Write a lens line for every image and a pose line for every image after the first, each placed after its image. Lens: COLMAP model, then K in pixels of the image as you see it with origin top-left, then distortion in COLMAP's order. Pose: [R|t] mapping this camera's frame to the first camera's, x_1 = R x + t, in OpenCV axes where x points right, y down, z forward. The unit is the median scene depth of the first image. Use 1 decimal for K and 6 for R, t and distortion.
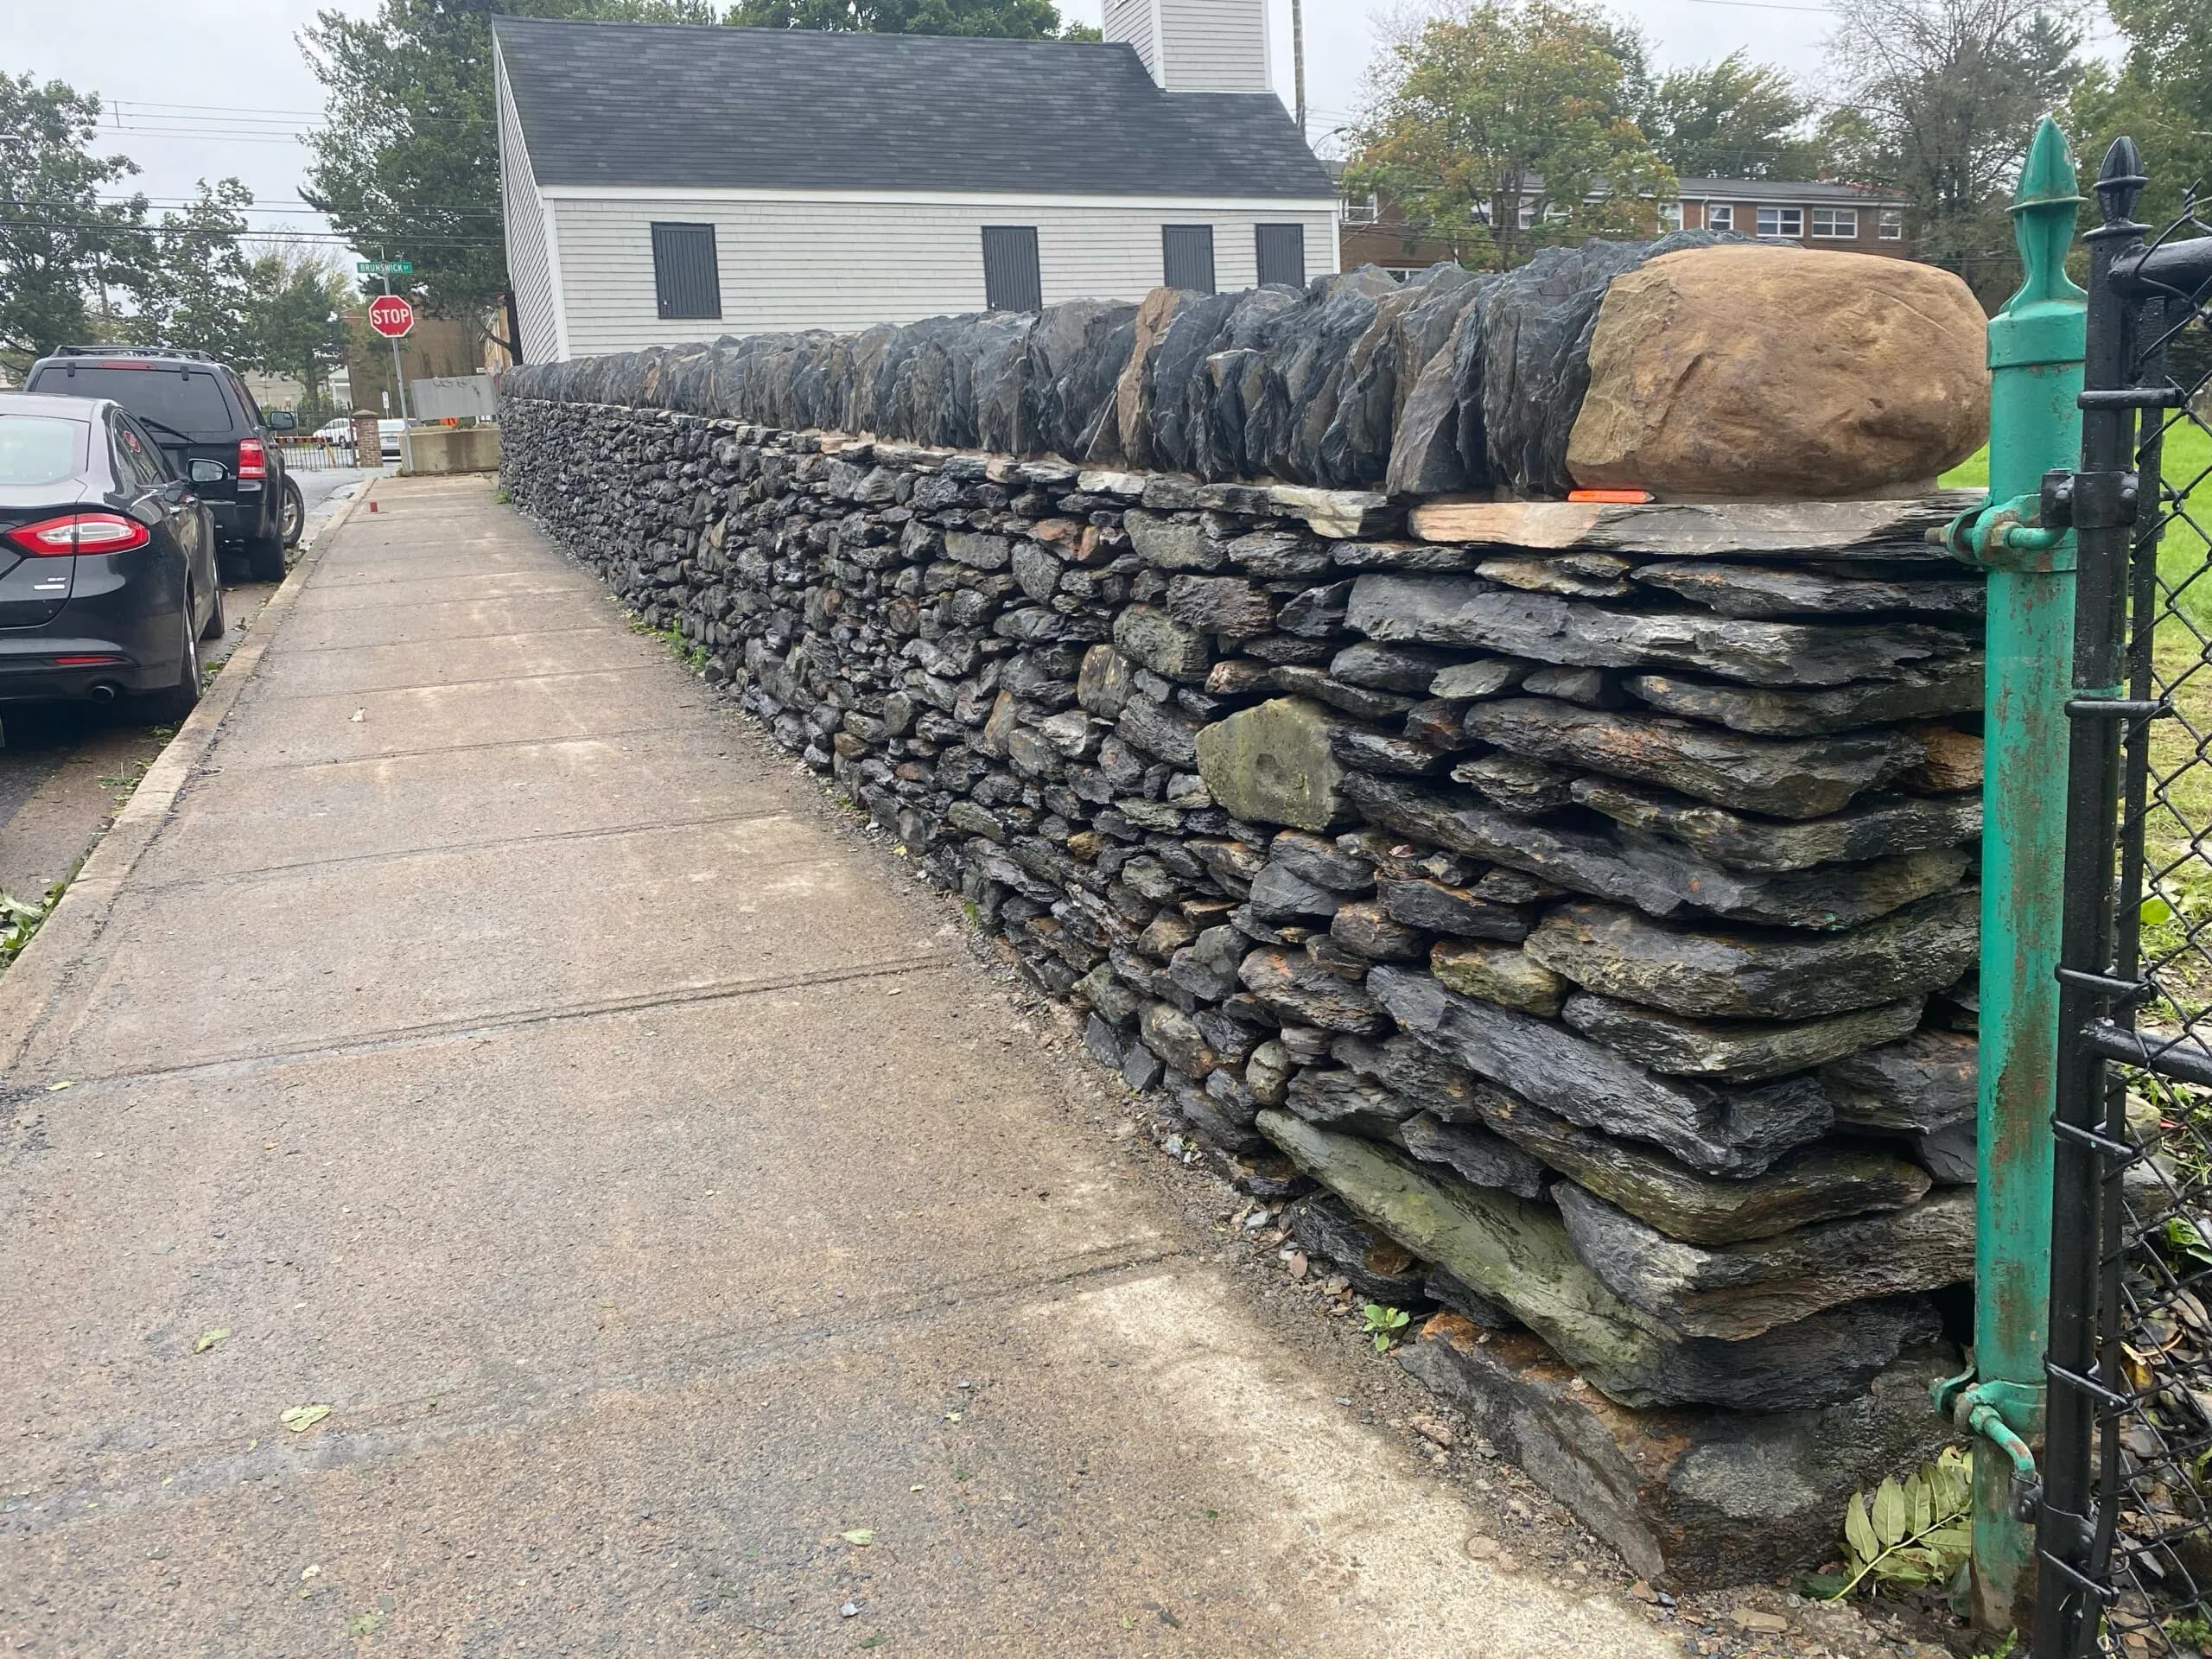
lens RADIAL K [[1730.4, 0, 1104.7], [0, 1730.4, 808.0], [0, 0, 1]] dist [-0.018186, -0.009188]
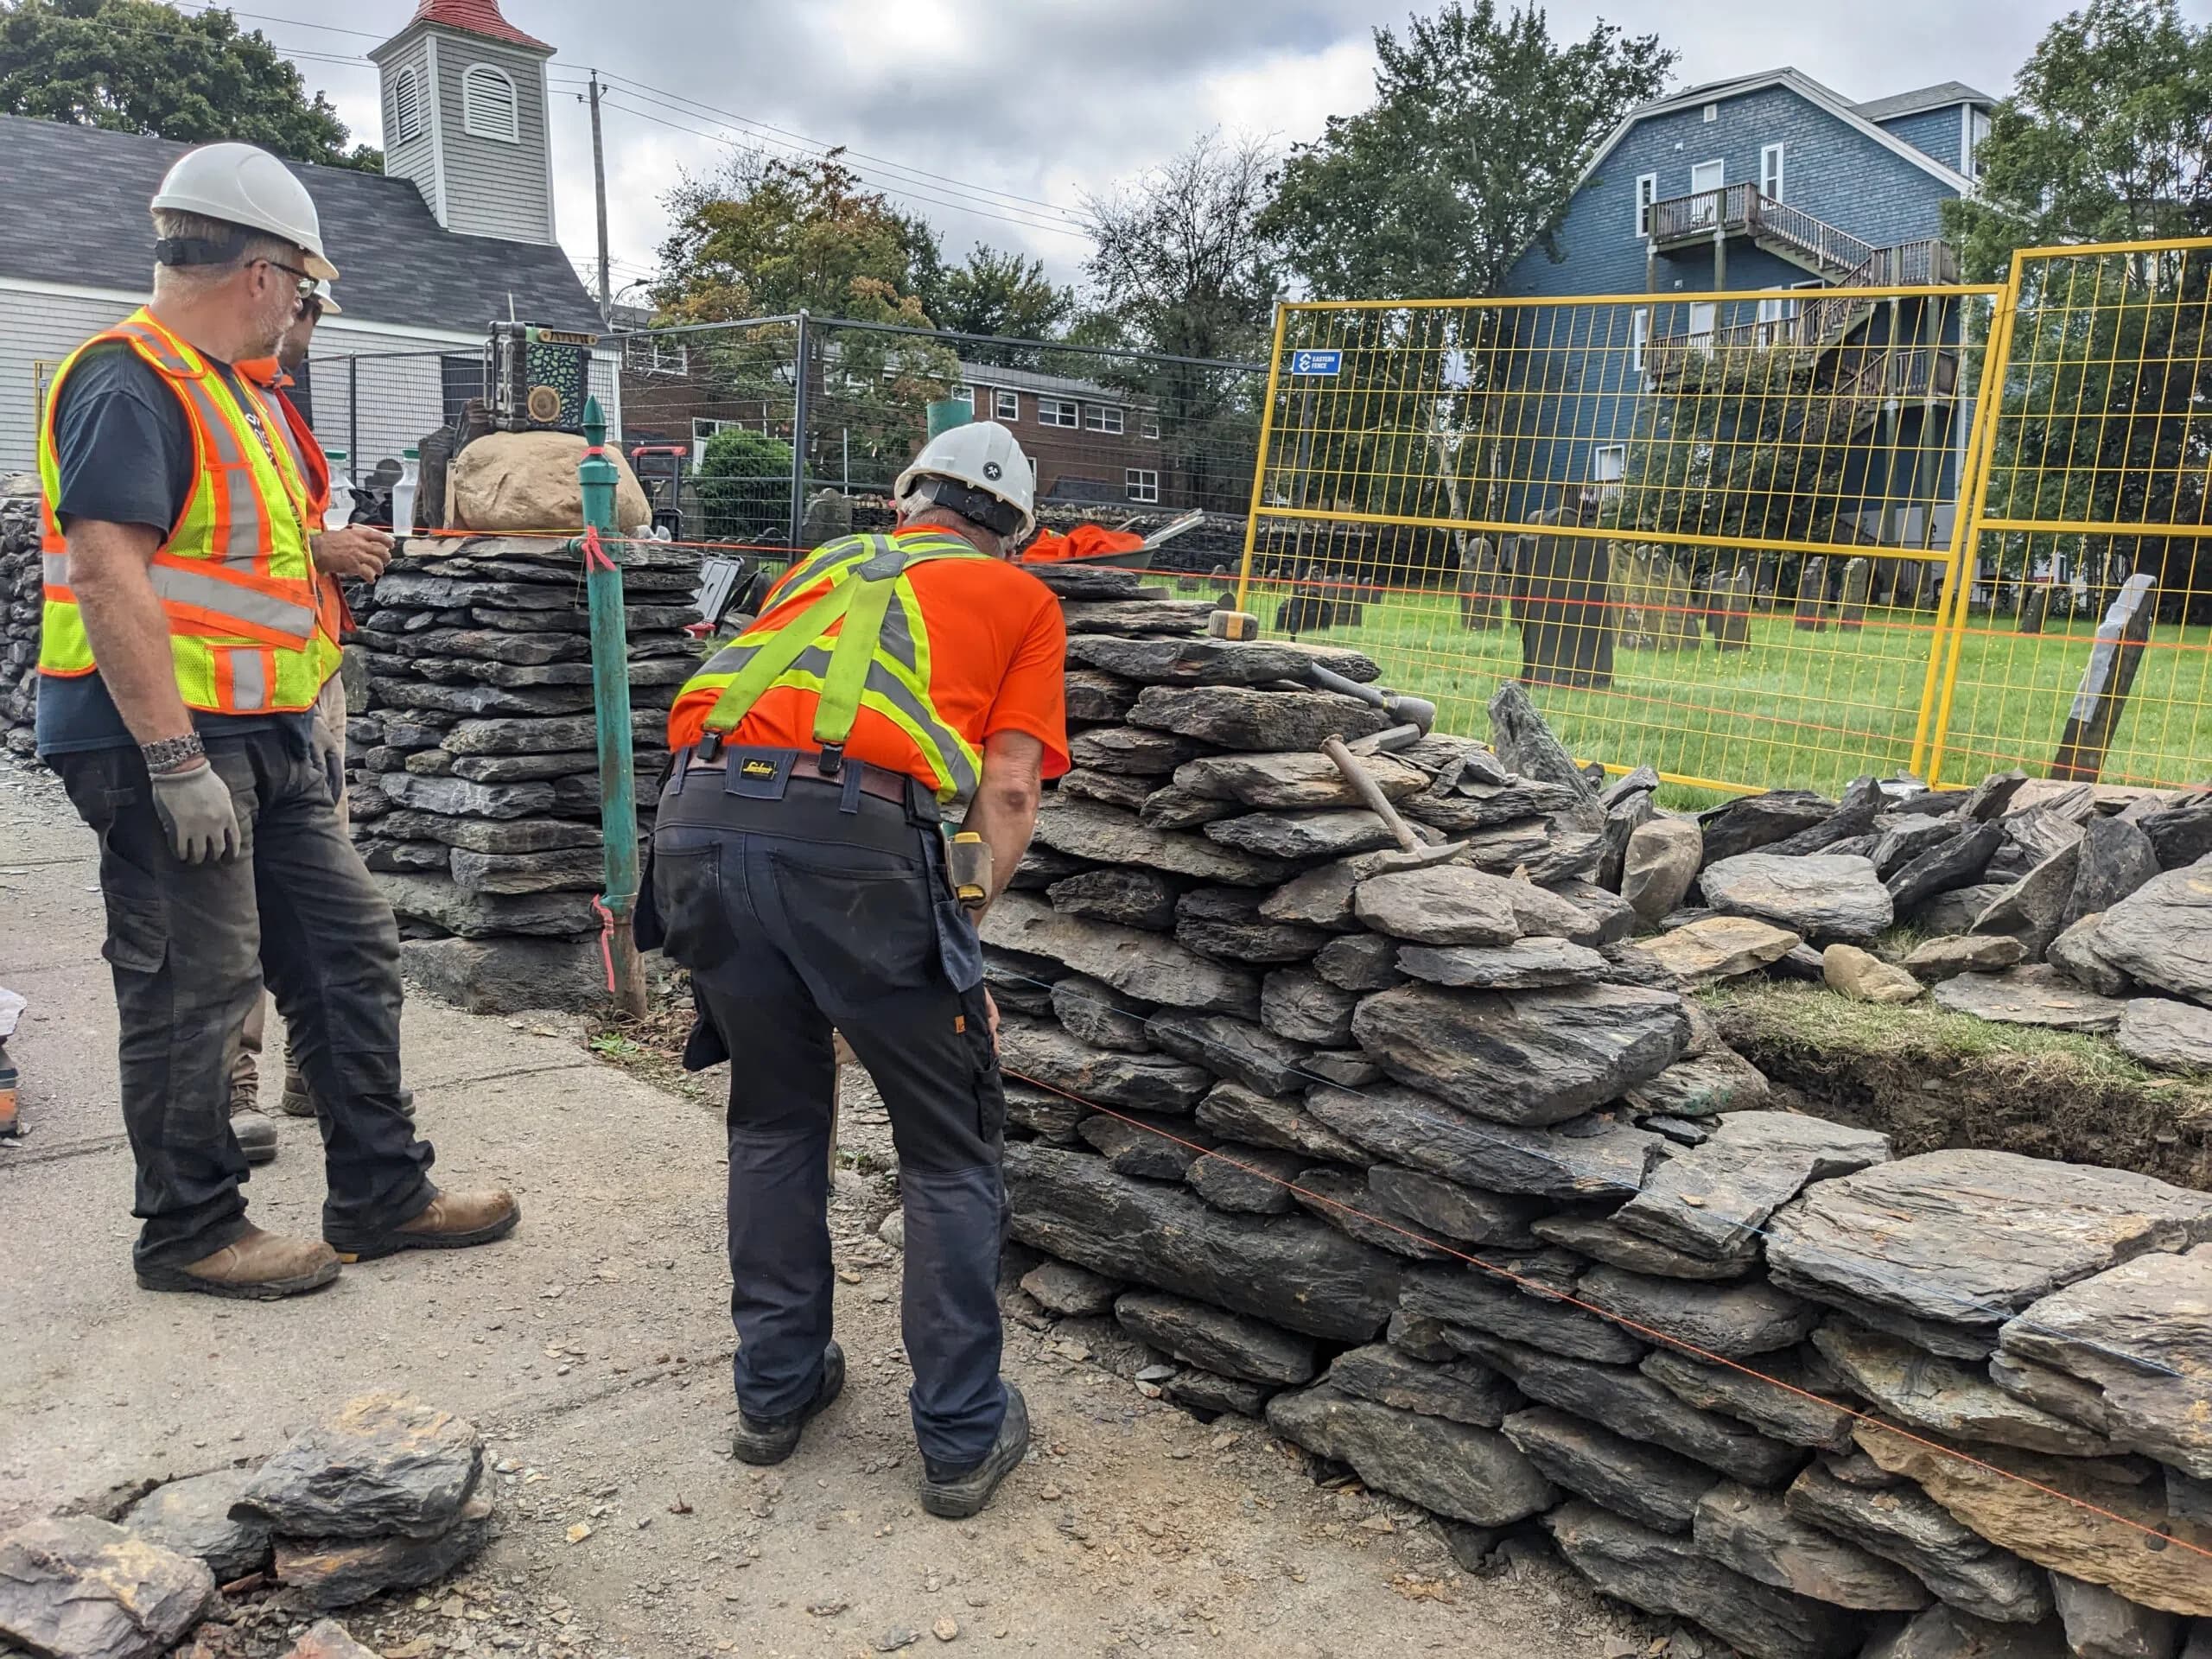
lens RADIAL K [[1730.4, 0, 1104.7], [0, 1730.4, 808.0], [0, 0, 1]] dist [-0.018186, -0.009188]
pose [[0.922990, 0.021710, 0.384210, 0.179278], [0.010814, 0.996550, -0.082291, 0.328941], [-0.384671, 0.080109, 0.919571, -1.203301]]
